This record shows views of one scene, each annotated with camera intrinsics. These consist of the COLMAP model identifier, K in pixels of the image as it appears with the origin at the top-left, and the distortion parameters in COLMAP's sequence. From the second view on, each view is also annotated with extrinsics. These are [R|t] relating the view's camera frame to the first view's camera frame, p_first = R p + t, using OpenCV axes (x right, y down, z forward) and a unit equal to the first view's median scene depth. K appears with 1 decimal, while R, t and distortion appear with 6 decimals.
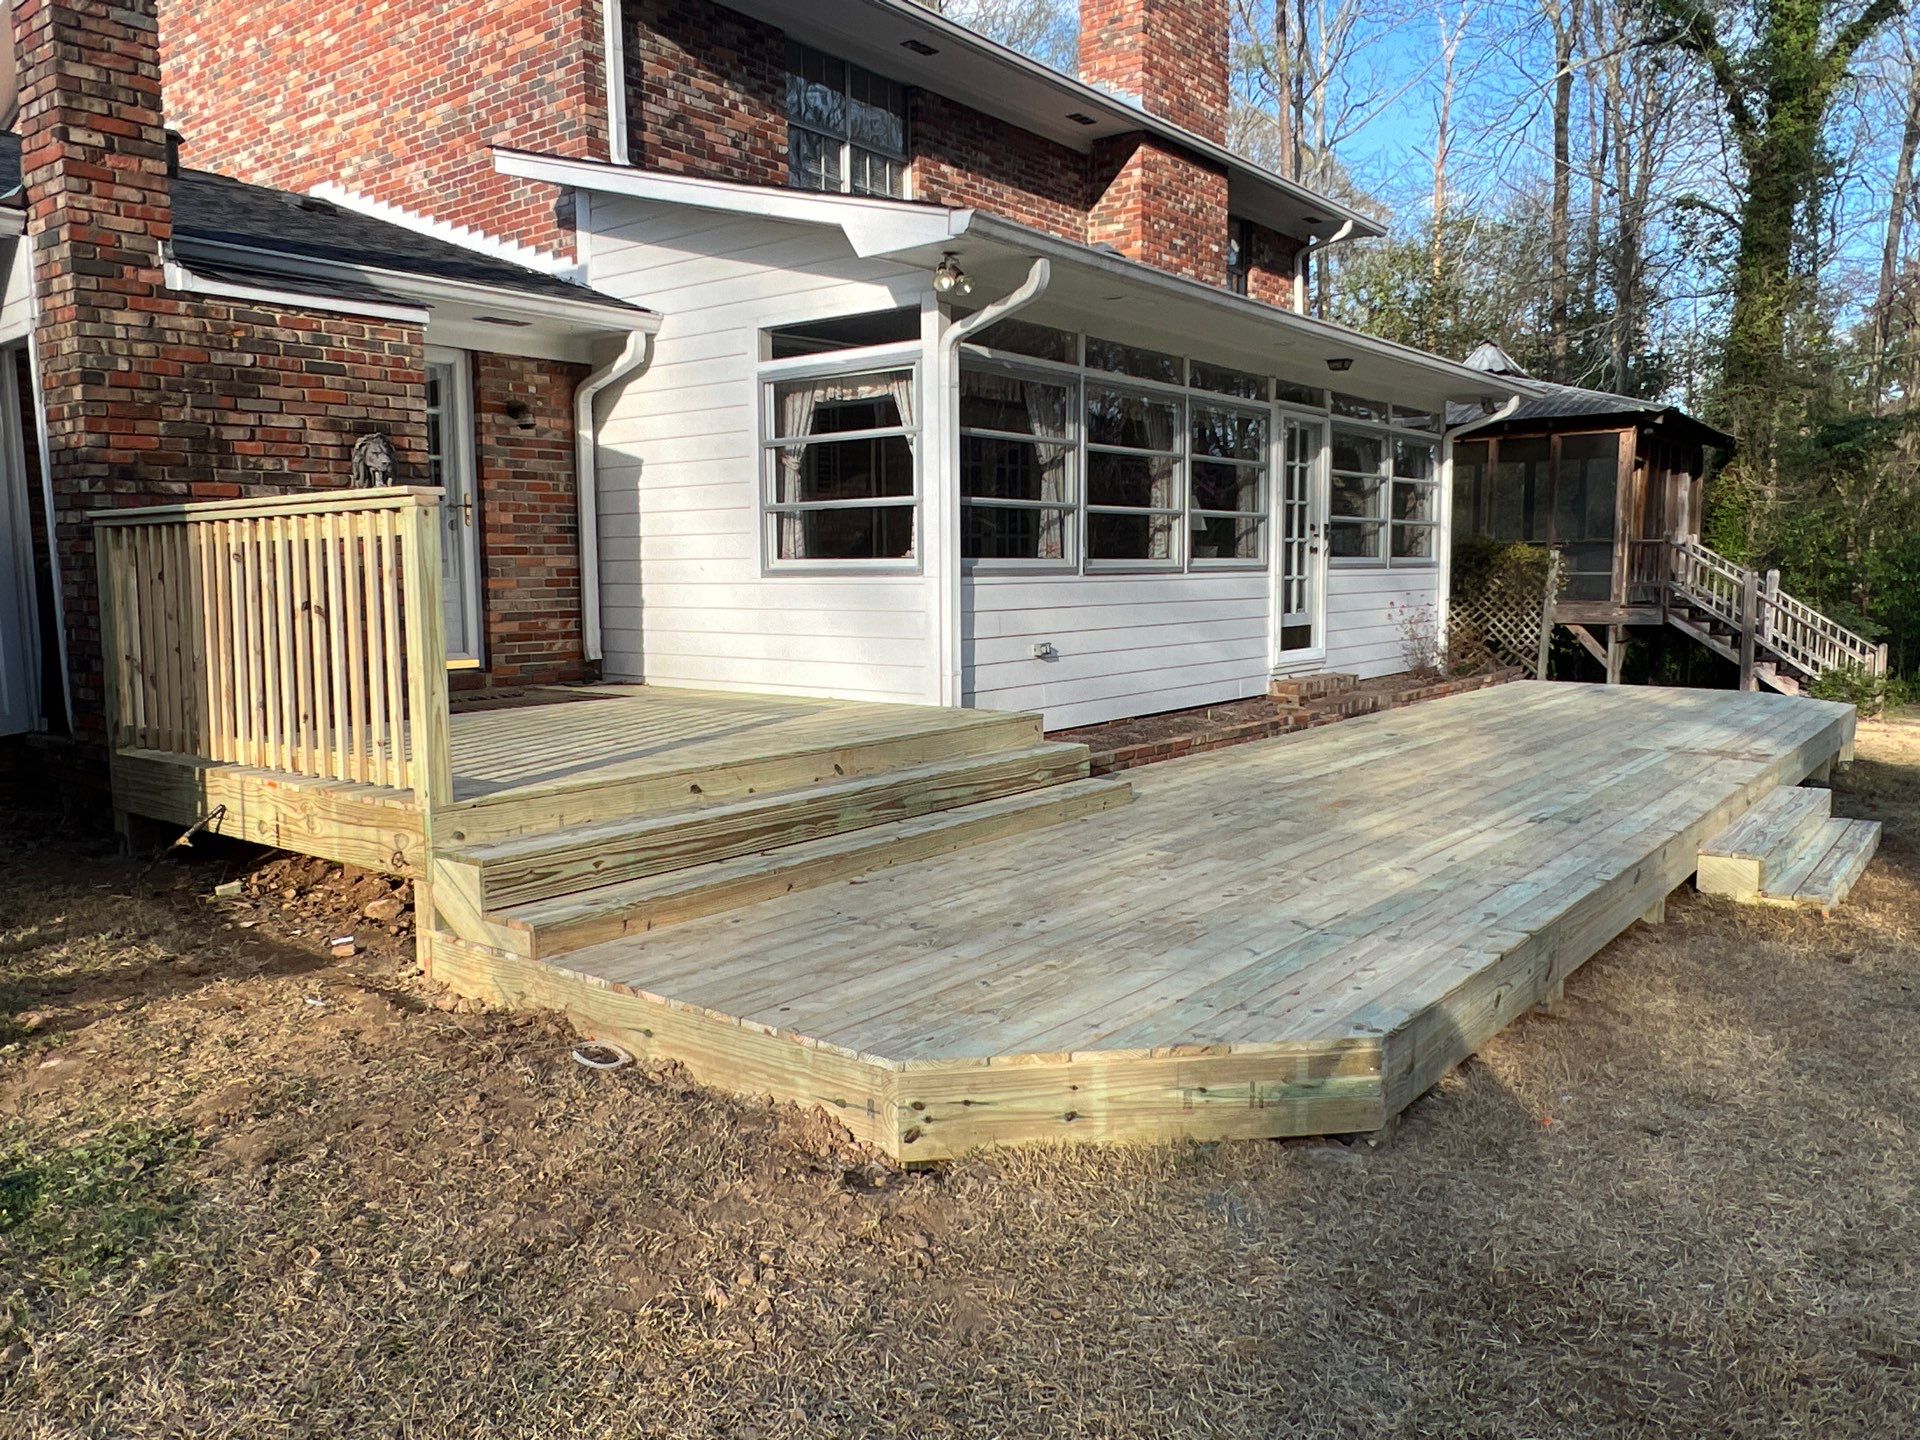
lens RADIAL K [[1414.9, 0, 970.8], [0, 1414.9, 729.4], [0, 0, 1]] dist [-0.002752, -0.000230]
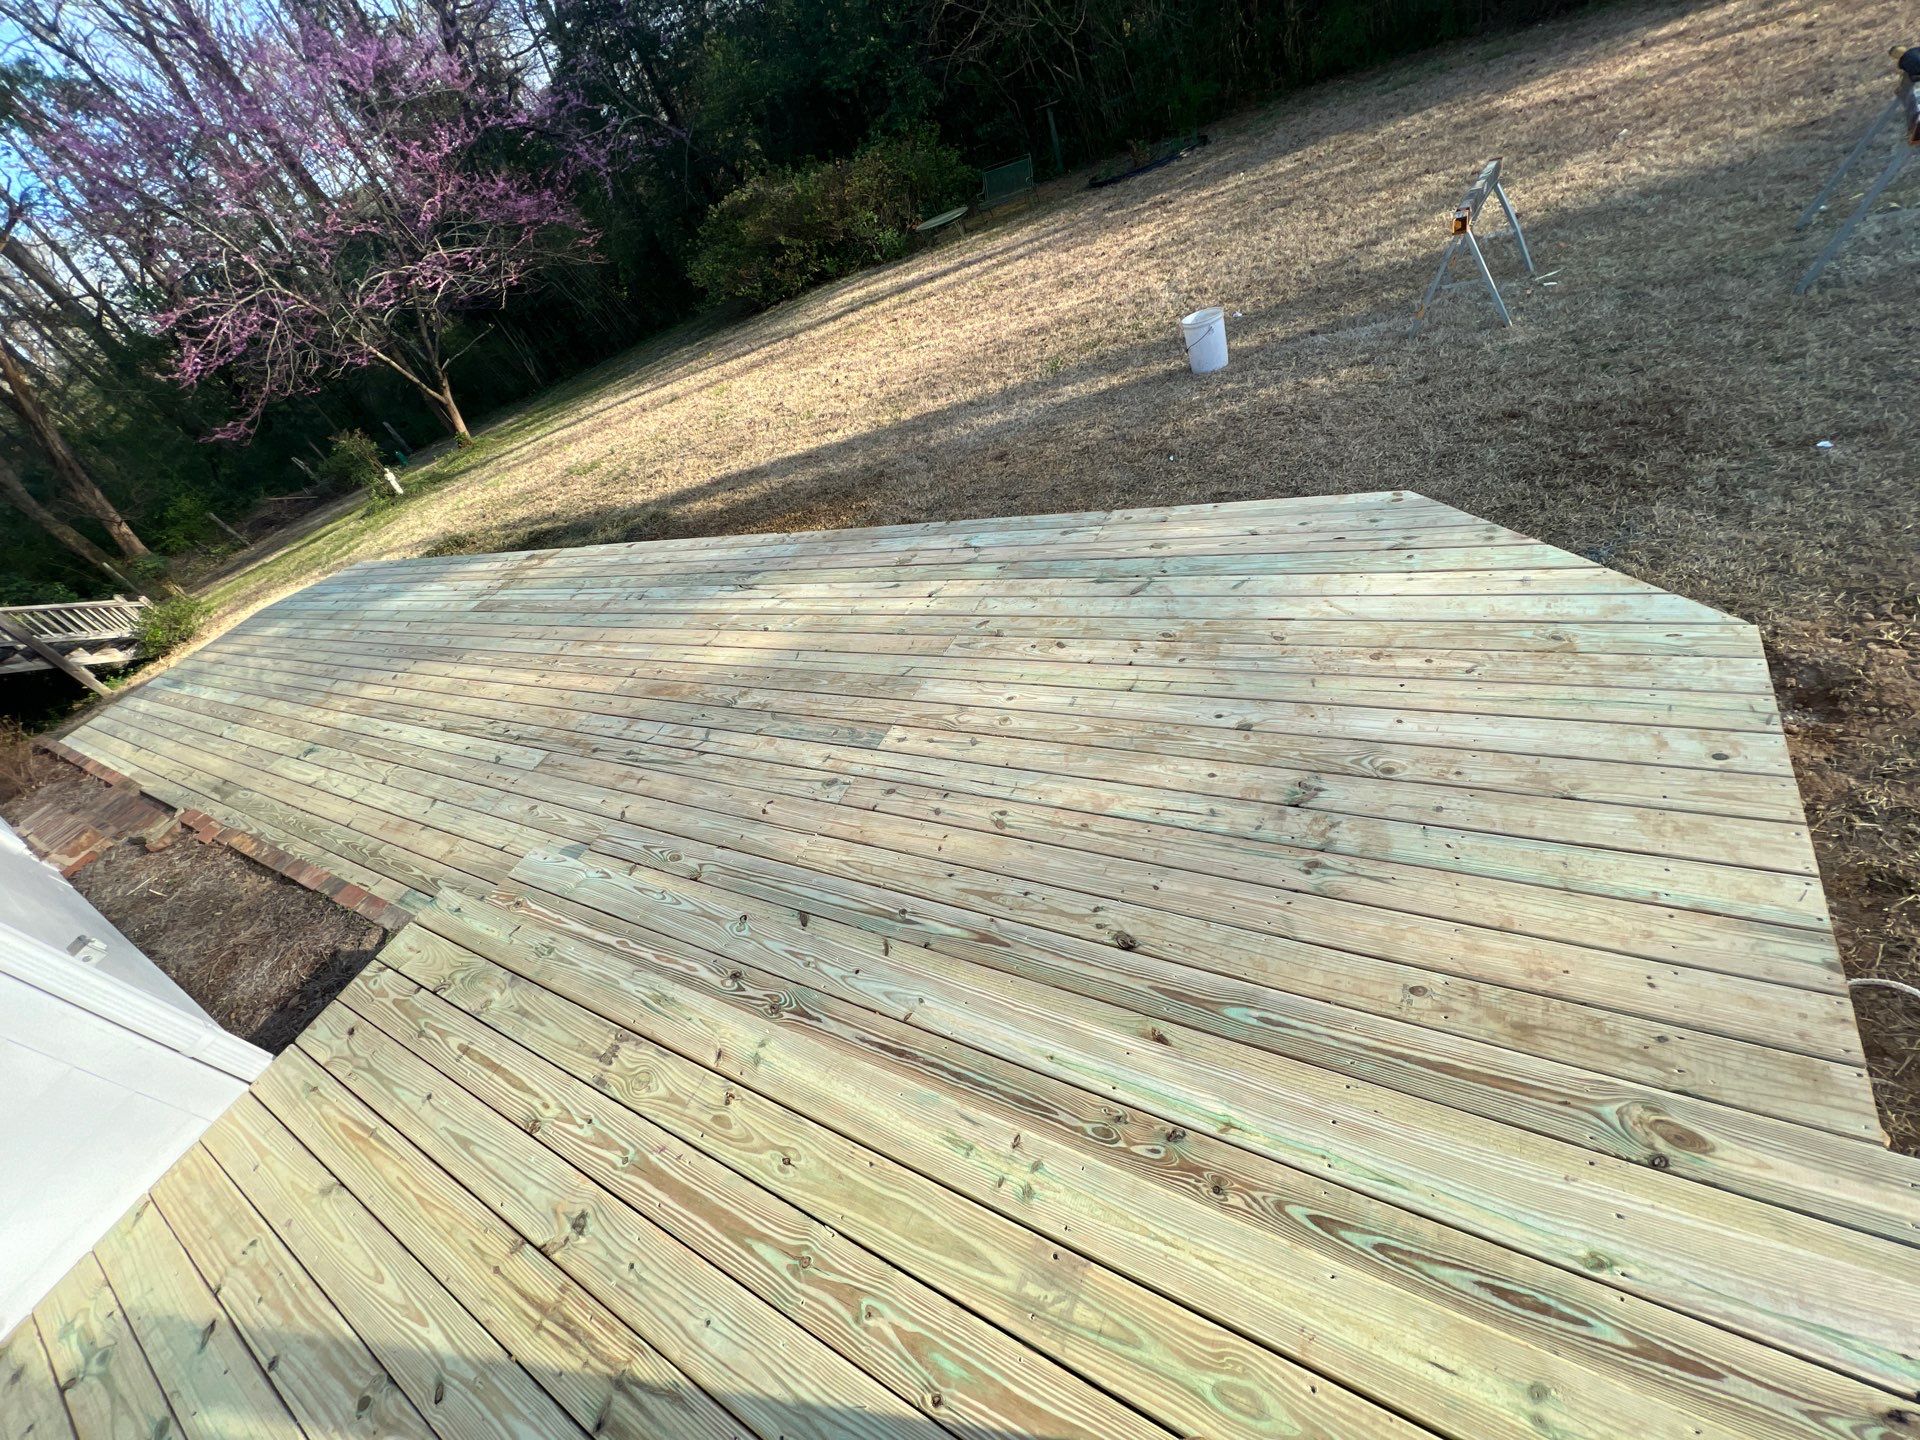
lens RADIAL K [[774.4, 0, 960.1], [0, 774.4, 715.2], [0, 0, 1]] dist [-0.001749, -0.000111]
pose [[-0.161685, -0.601442, 0.782384, -0.174825], [0.444894, 0.663252, 0.601802, -0.137239], [-0.880867, 0.445381, 0.160341, 0.561041]]
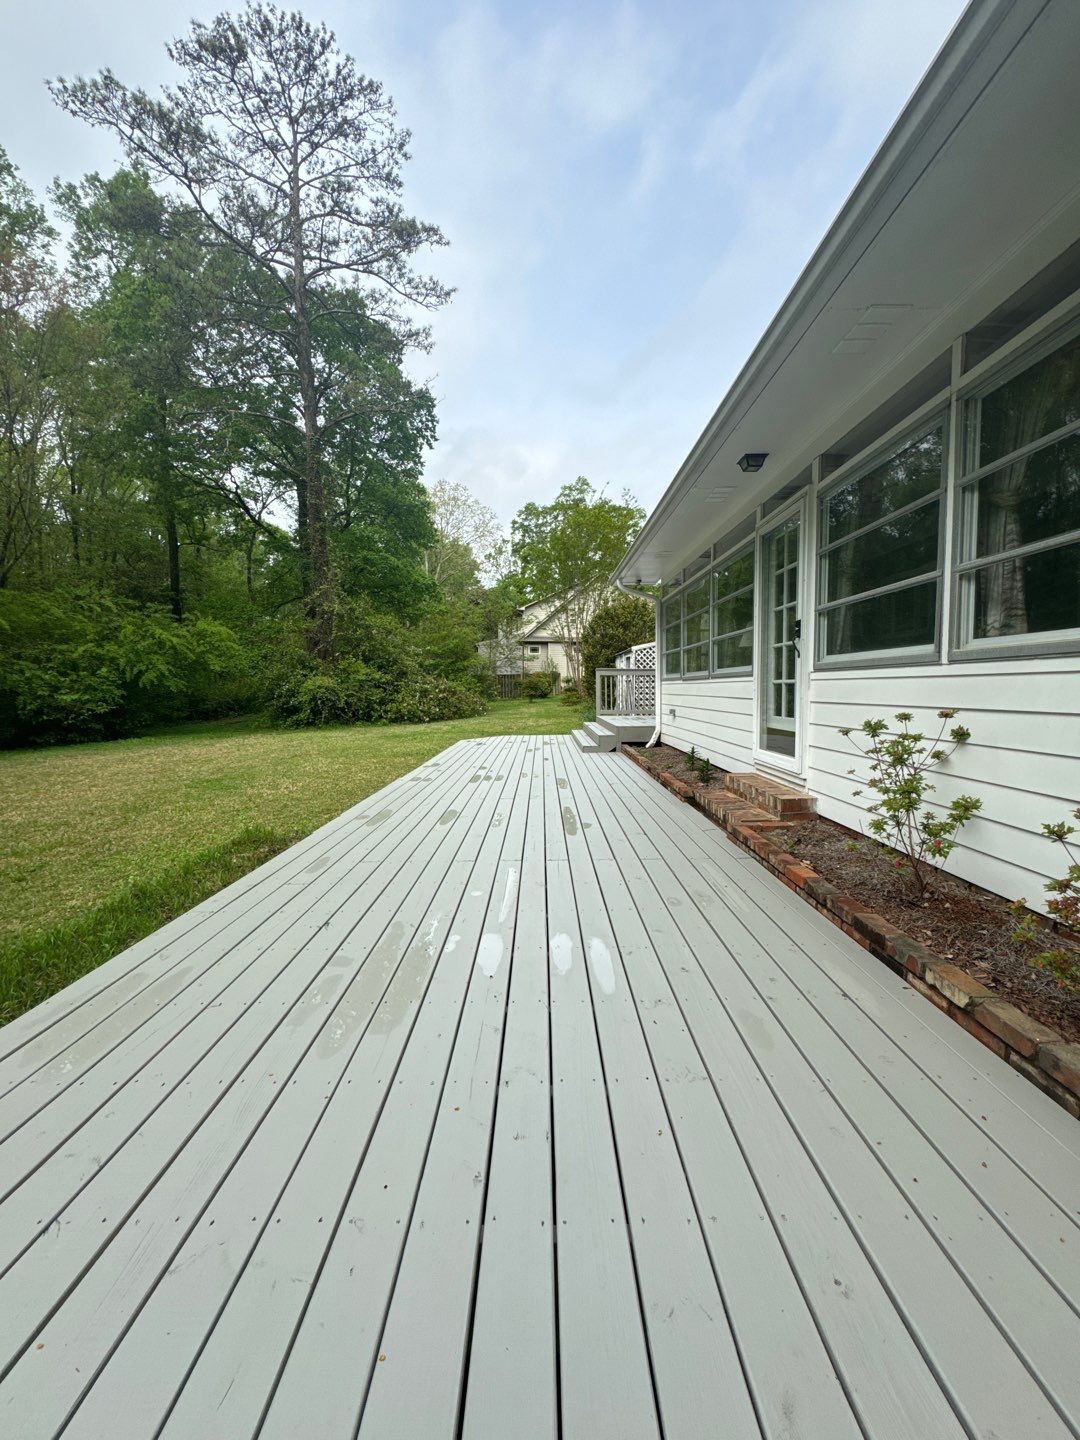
lens RADIAL K [[575.5, 0, 540.0], [0, 575.5, 720.0], [0, 0, 1]] dist [-0.002871, -0.000030]
pose [[-0.793708, 0.048444, -0.606367, 0.747386], [-0.055621, 0.986868, 0.151650, -0.162647], [0.605751, 0.154093, -0.780590, 1.492629]]
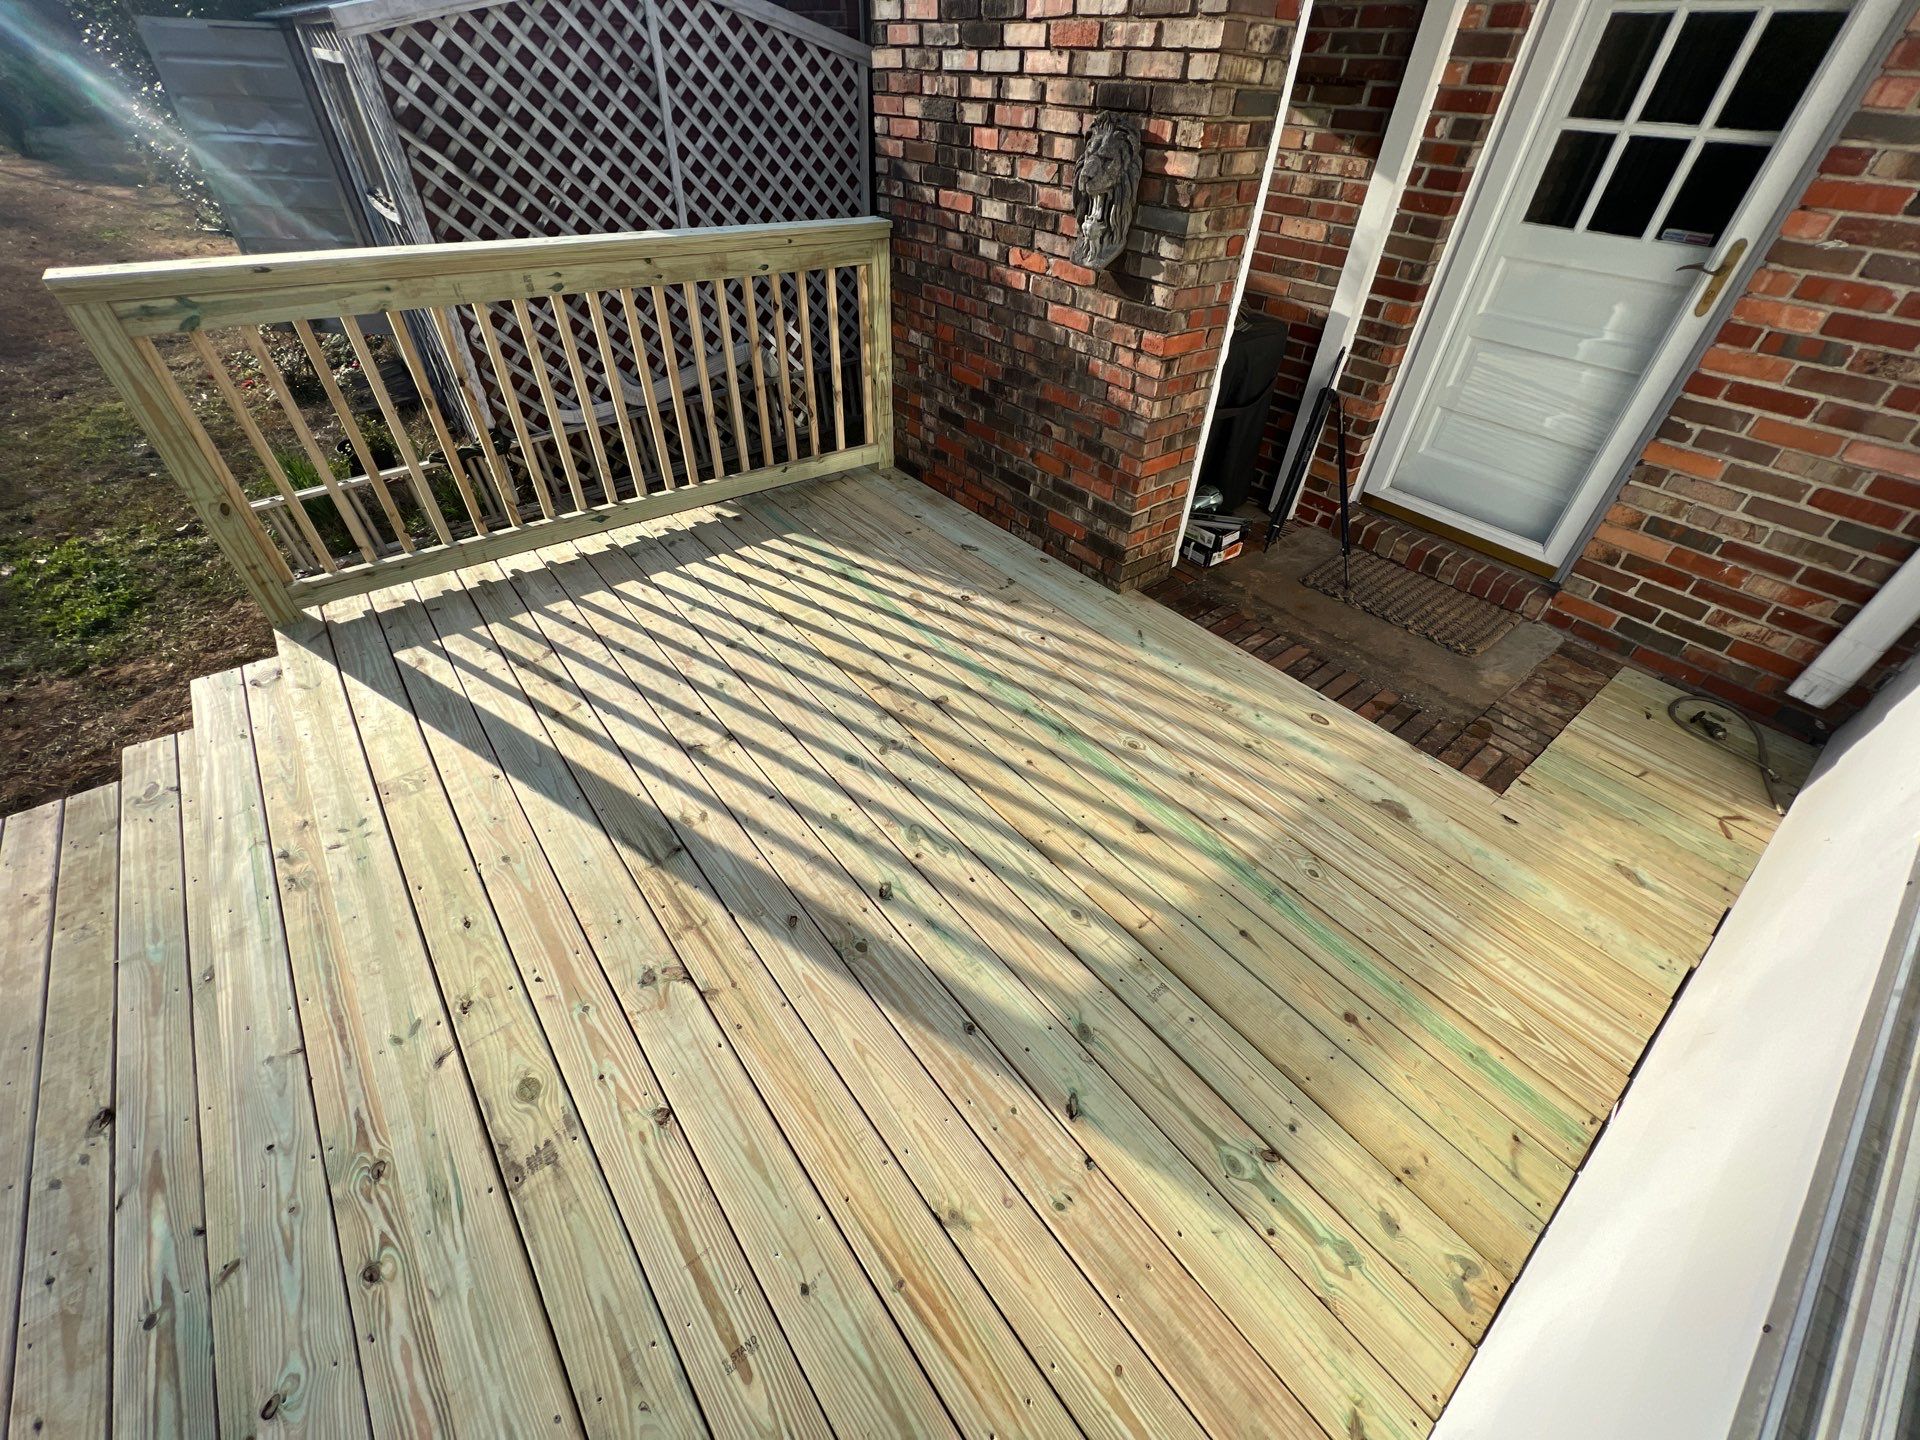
lens RADIAL K [[761.2, 0, 963.1], [0, 761.2, 721.7], [0, 0, 1]] dist [-0.001976, -0.000011]
pose [[-0.234822, 0.631835, -0.738677, -0.018033], [-0.149653, 0.727366, 0.669734, -0.171668], [0.960449, 0.267814, -0.076245, 0.781762]]
